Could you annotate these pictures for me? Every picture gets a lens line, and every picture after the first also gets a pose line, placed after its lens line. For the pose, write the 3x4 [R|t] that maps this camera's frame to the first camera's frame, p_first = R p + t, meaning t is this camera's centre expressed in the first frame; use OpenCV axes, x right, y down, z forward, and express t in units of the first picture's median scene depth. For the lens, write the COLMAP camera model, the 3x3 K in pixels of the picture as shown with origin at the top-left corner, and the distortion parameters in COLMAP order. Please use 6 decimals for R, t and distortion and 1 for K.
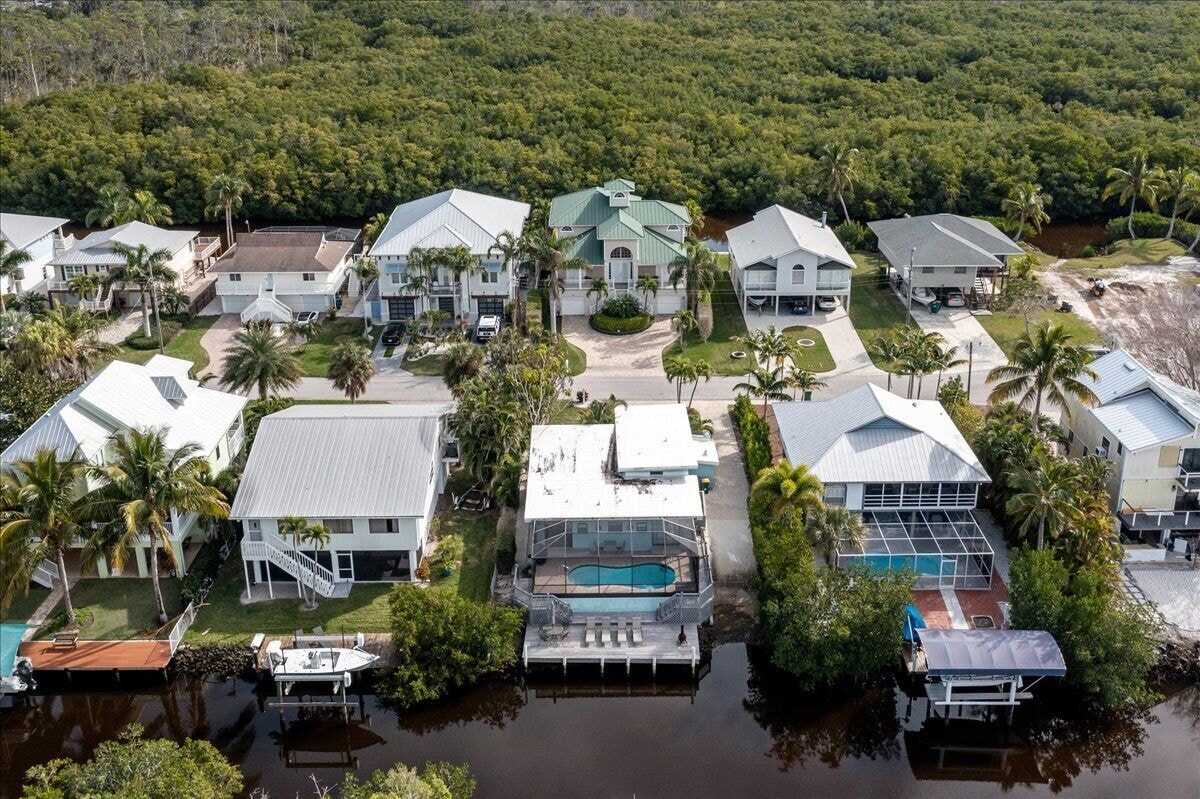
lens RADIAL K [[1161.8, 0, 599.2], [0, 1161.8, 306.5], [0, 0, 1]] dist [-0.009020, -0.004091]
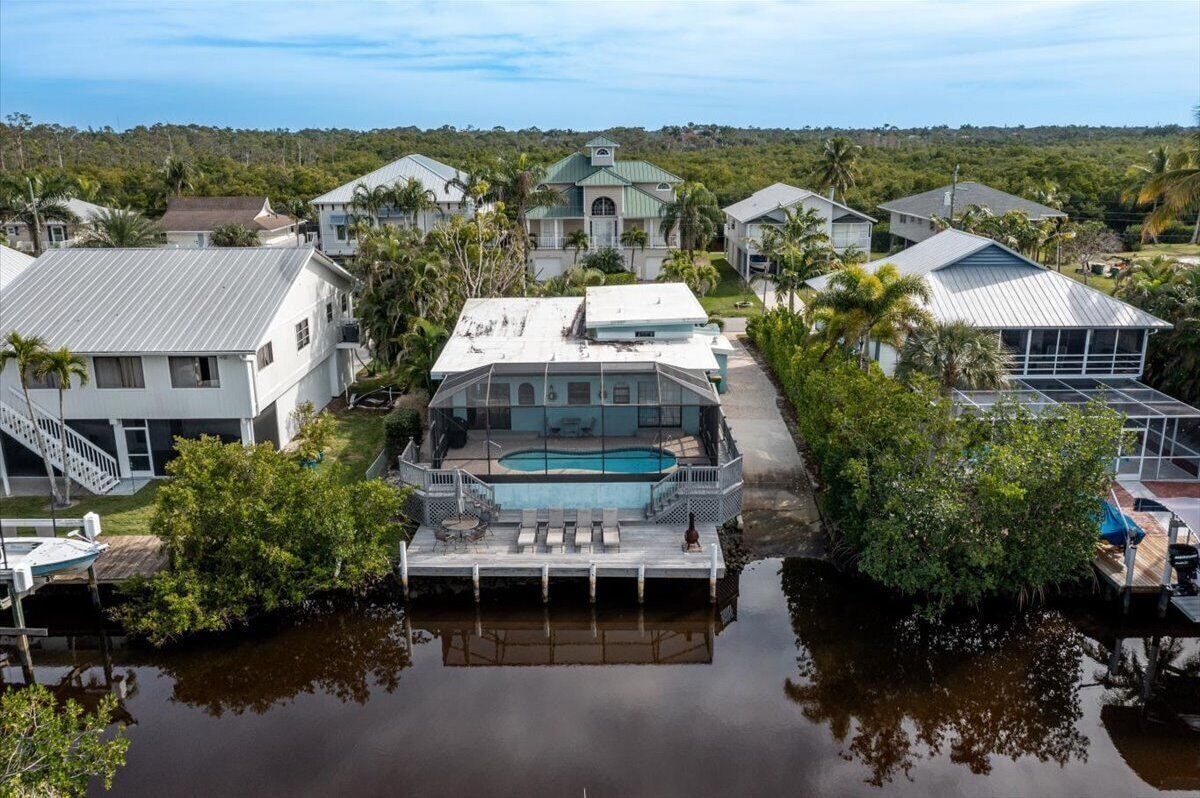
lens RADIAL K [[935.5, 0, 600.0], [0, 935.5, 399.0], [0, 0, 1]] dist [-0.016556, 0.000903]
pose [[0.999996, 0.002500, 0.000931, 0.025297], [-0.002429, 0.997545, -0.069989, 0.233416], [-0.001103, 0.069987, 0.997547, 0.511151]]
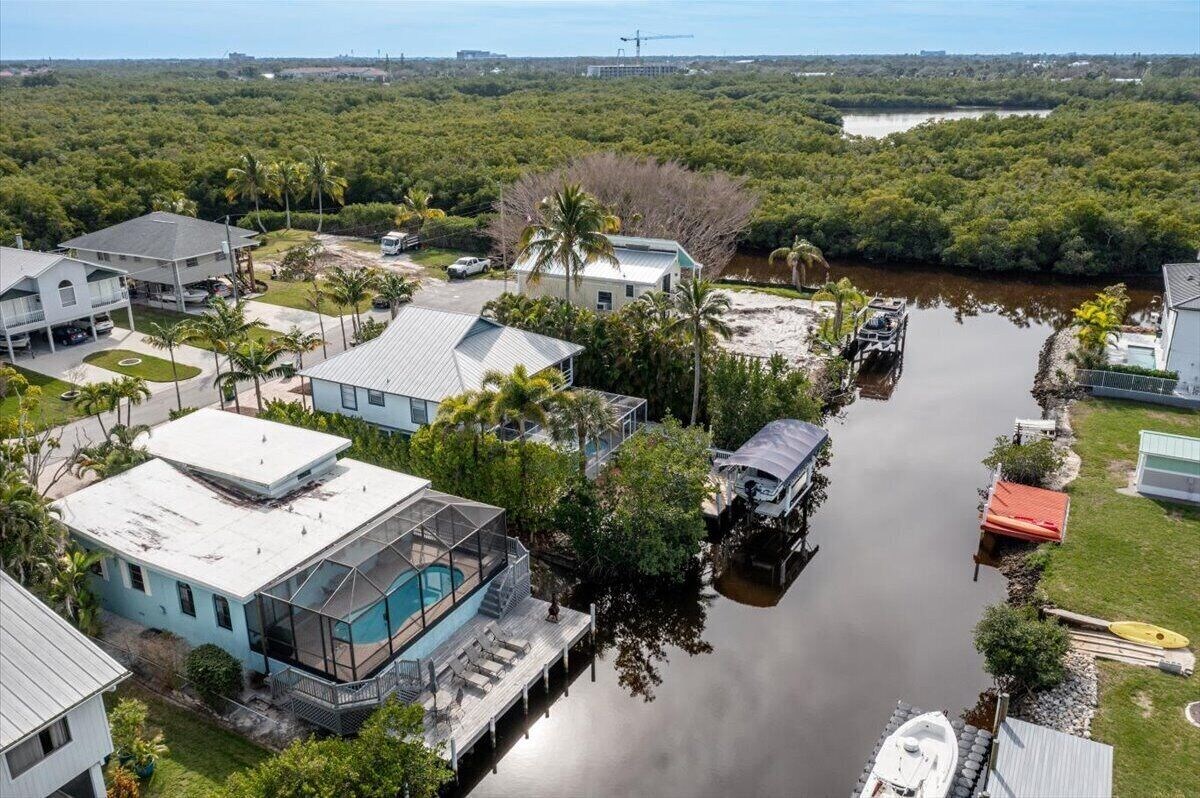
lens RADIAL K [[935.5, 0, 600.0], [0, 935.5, 399.0], [0, 0, 1]] dist [-0.016556, 0.000903]
pose [[0.452550, -0.292444, 0.842422, -0.344999], [0.295724, 0.940454, 0.167612, 0.065556], [-0.841276, 0.173272, 0.512085, 0.607474]]
